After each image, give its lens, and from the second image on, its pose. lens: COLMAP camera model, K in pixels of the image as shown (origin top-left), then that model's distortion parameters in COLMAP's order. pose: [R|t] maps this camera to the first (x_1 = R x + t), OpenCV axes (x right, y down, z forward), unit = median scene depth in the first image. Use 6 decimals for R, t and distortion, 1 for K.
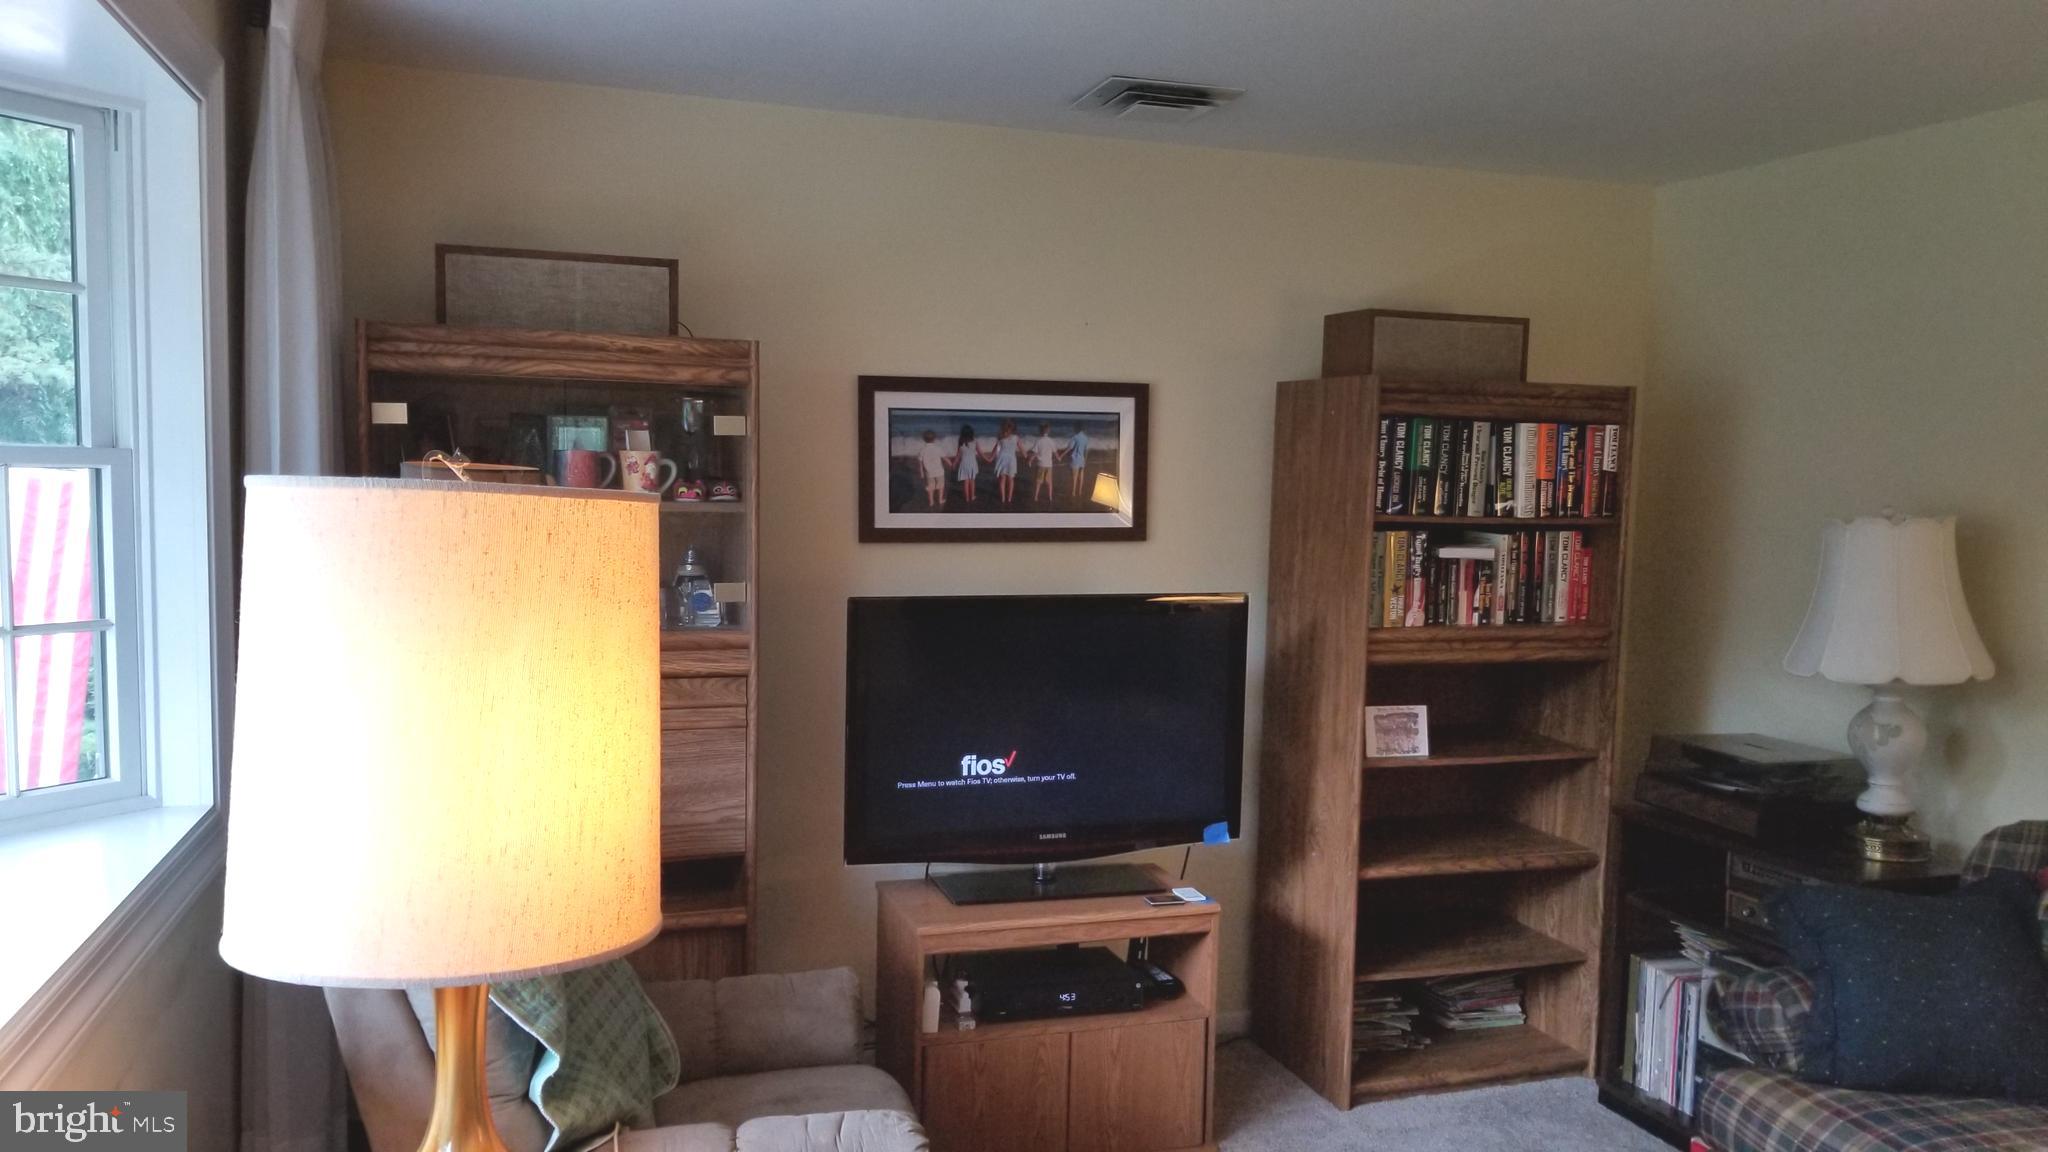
lens RADIAL K [[1561.8, 0, 1036.6], [0, 1561.8, 624.8], [0, 0, 1]] dist [0.053100, -0.112903]
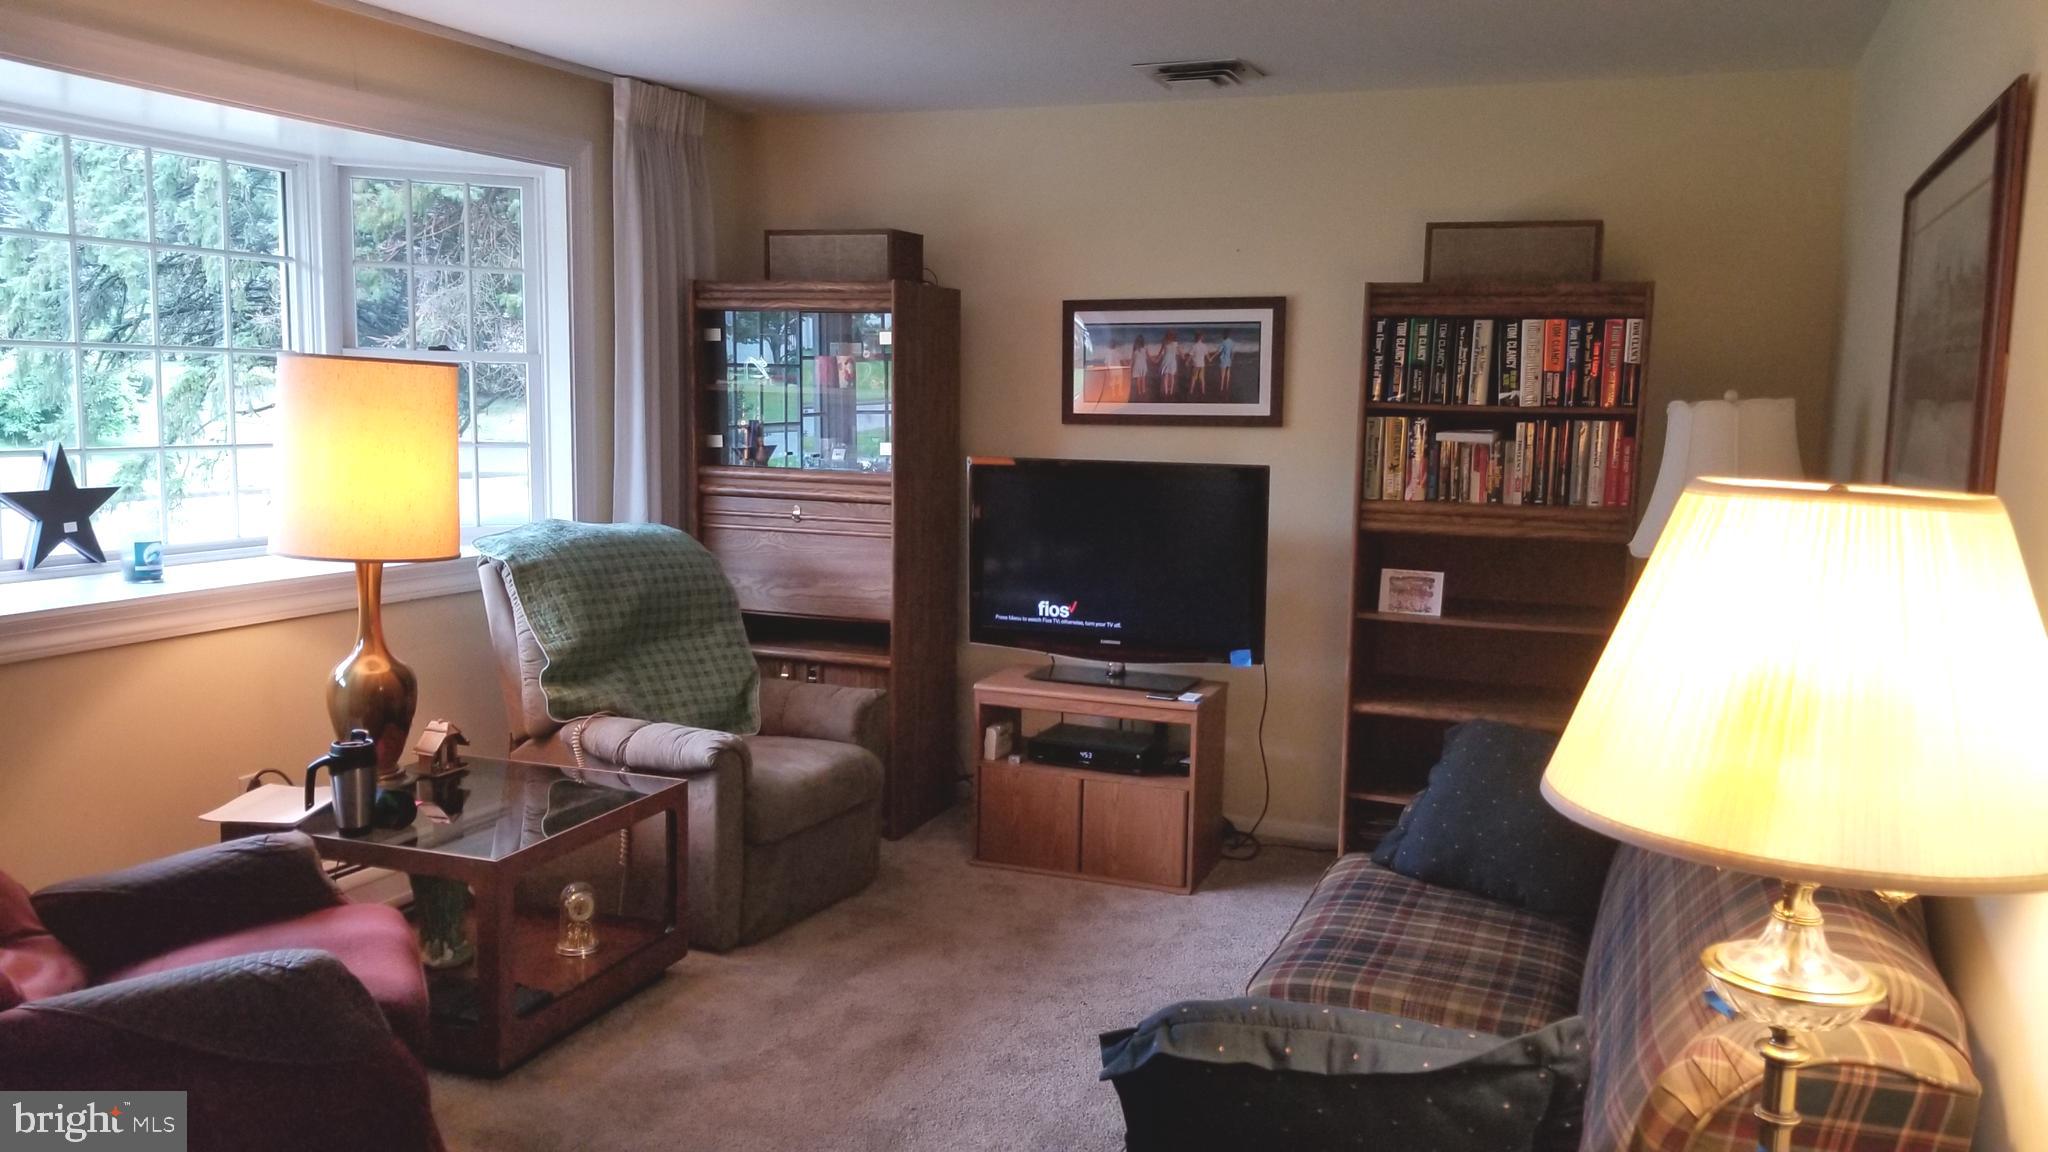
lens RADIAL K [[1561.8, 0, 1036.6], [0, 1561.8, 624.8], [0, 0, 1]] dist [0.053100, -0.112903]
pose [[0.765945, 0.092433, -0.636227, 0.761351], [-0.065135, 0.995676, 0.066240, 0.033668], [0.639598, -0.009295, 0.768653, -0.066537]]
